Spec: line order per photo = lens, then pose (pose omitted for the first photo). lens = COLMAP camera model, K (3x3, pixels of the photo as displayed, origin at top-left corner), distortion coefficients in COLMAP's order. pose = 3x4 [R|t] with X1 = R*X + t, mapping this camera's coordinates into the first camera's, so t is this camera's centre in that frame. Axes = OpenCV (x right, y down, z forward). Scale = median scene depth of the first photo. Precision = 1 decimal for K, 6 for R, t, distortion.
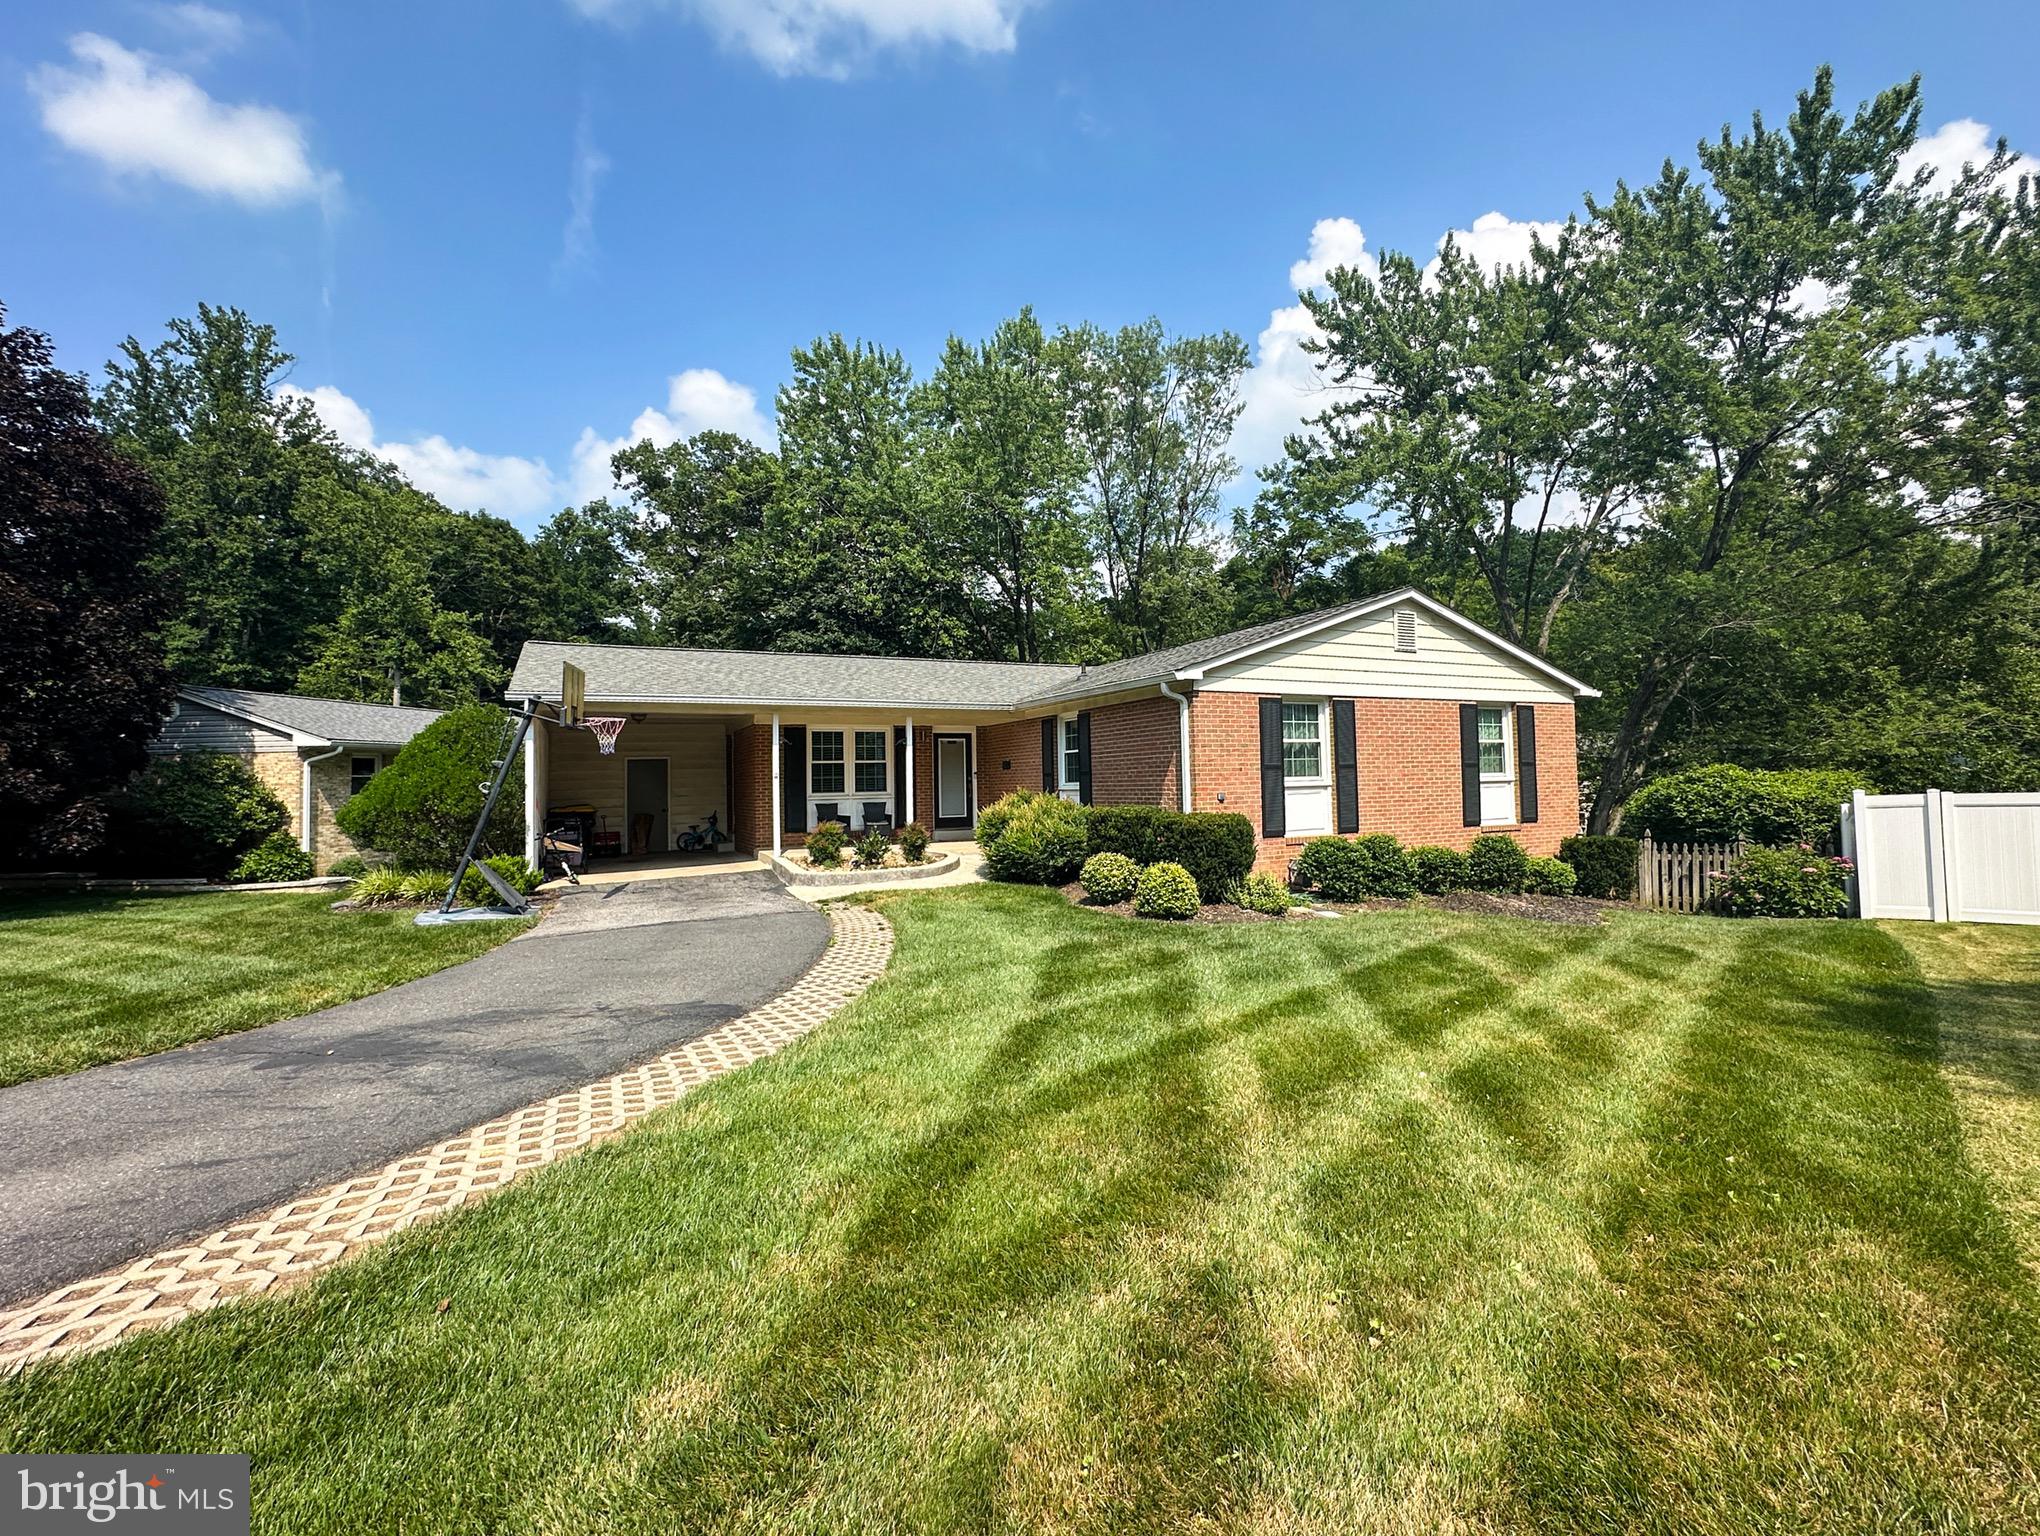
lens RADIAL K [[819.3, 0, 1016.8], [0, 819.3, 779.7], [0, 0, 1]] dist [0.008961, 0.000294]
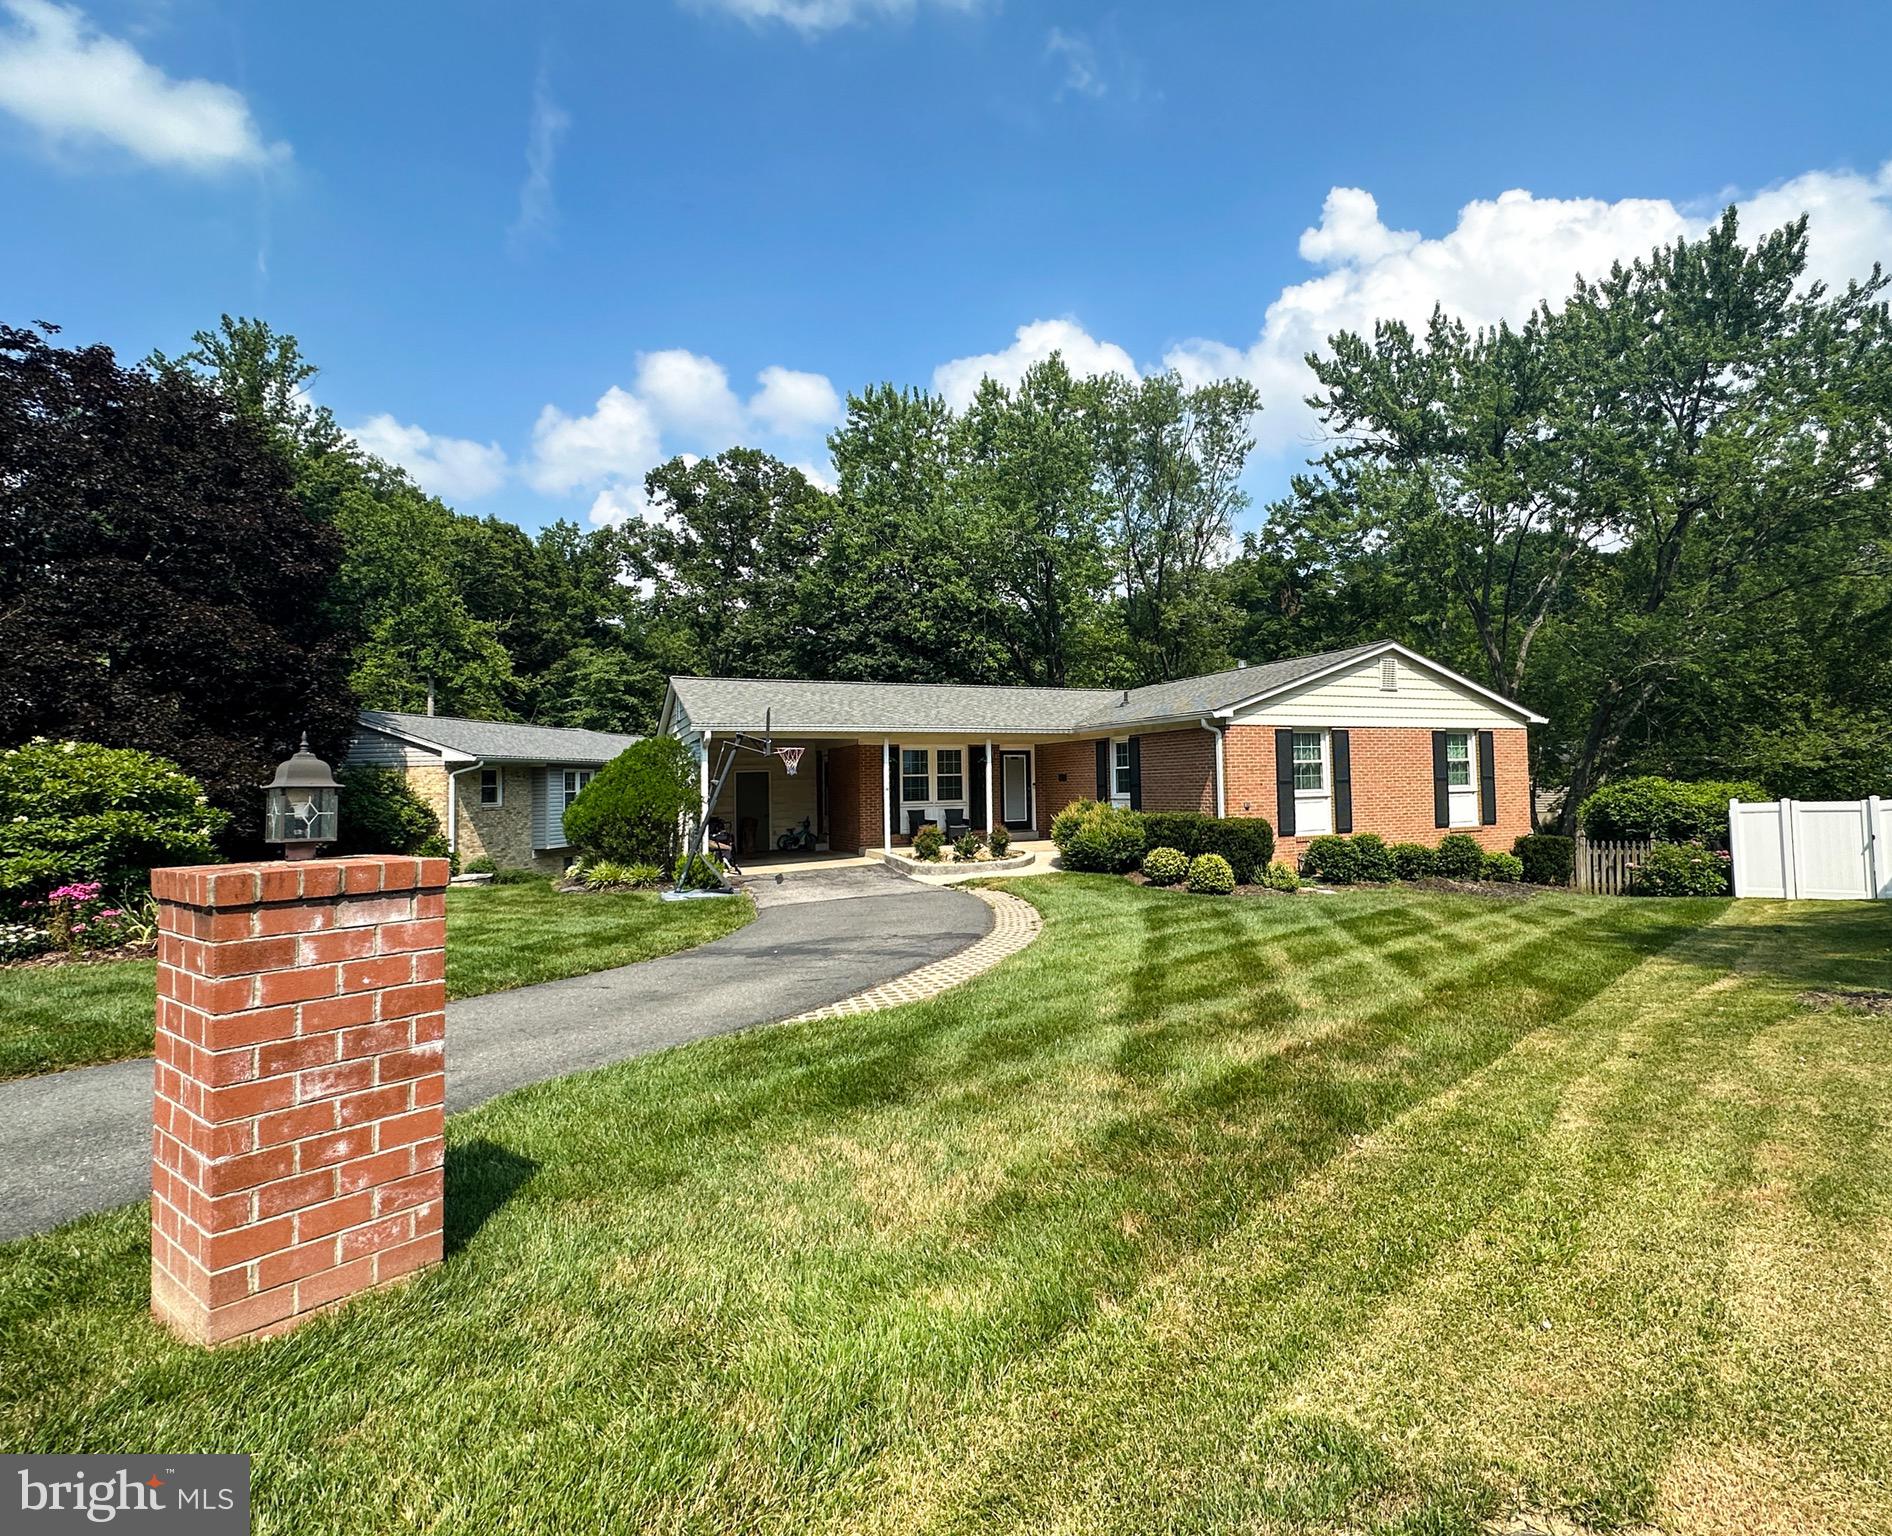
lens RADIAL K [[1103.3, 0, 946.0], [0, 1103.3, 768.0], [0, 0, 1]] dist [0.013805, -0.000475]
pose [[0.999836, -0.001122, 0.018069, -0.207967], [0.001164, 0.999997, -0.002302, -0.027799], [-0.018066, 0.002323, 0.999834, -0.597431]]
